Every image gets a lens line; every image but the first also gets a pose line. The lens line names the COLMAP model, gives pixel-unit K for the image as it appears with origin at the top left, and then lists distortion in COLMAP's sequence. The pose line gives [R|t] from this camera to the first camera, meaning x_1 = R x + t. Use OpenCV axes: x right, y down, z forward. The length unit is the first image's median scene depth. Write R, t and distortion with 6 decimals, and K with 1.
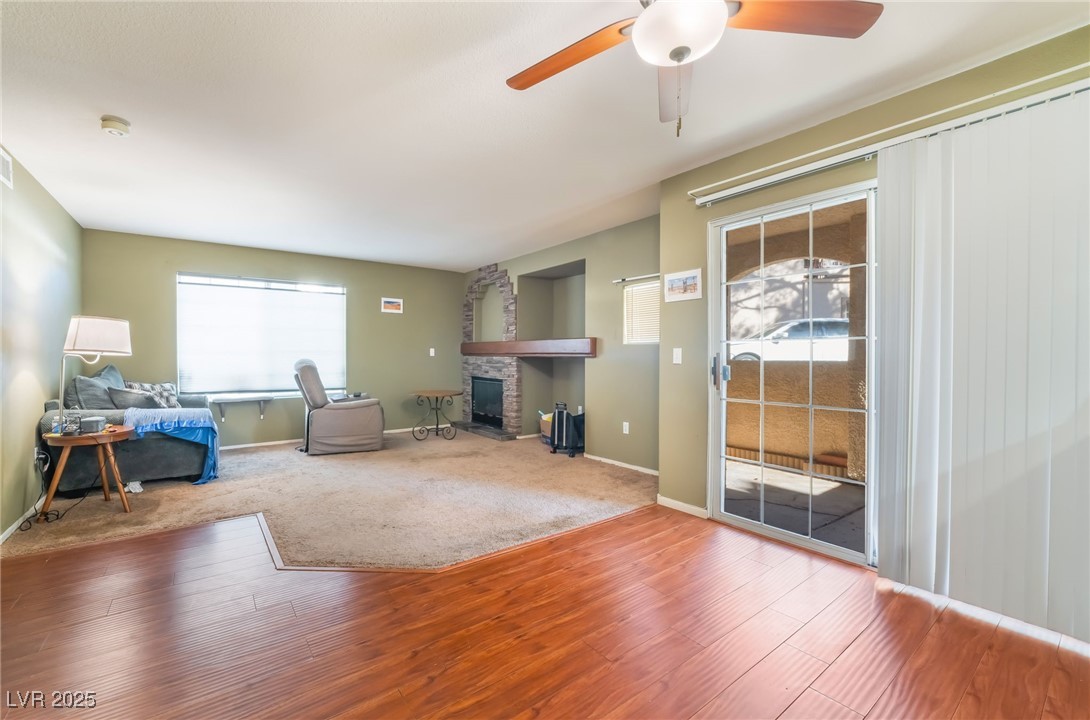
lens RADIAL K [[454.9, 0, 545.0], [0, 454.9, 360.0], [0, 0, 1]] dist [0.000187, 0.000078]
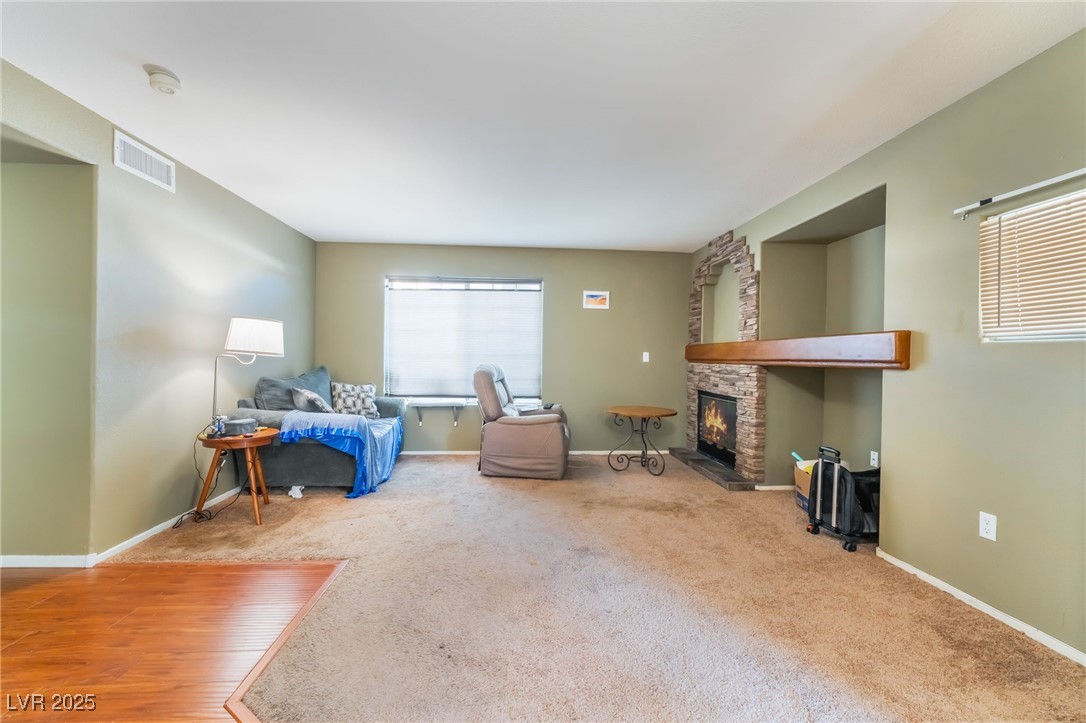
lens RADIAL K [[450.5, 0, 543.0], [0, 450.5, 361.5], [0, 0, 1]] dist [-0.013957, 0.000379]
pose [[0.834467, 0.014344, -0.550871, 0.041680], [-0.019290, 0.999809, -0.003188, -0.004526], [0.550720, 0.013286, 0.834585, 0.325466]]
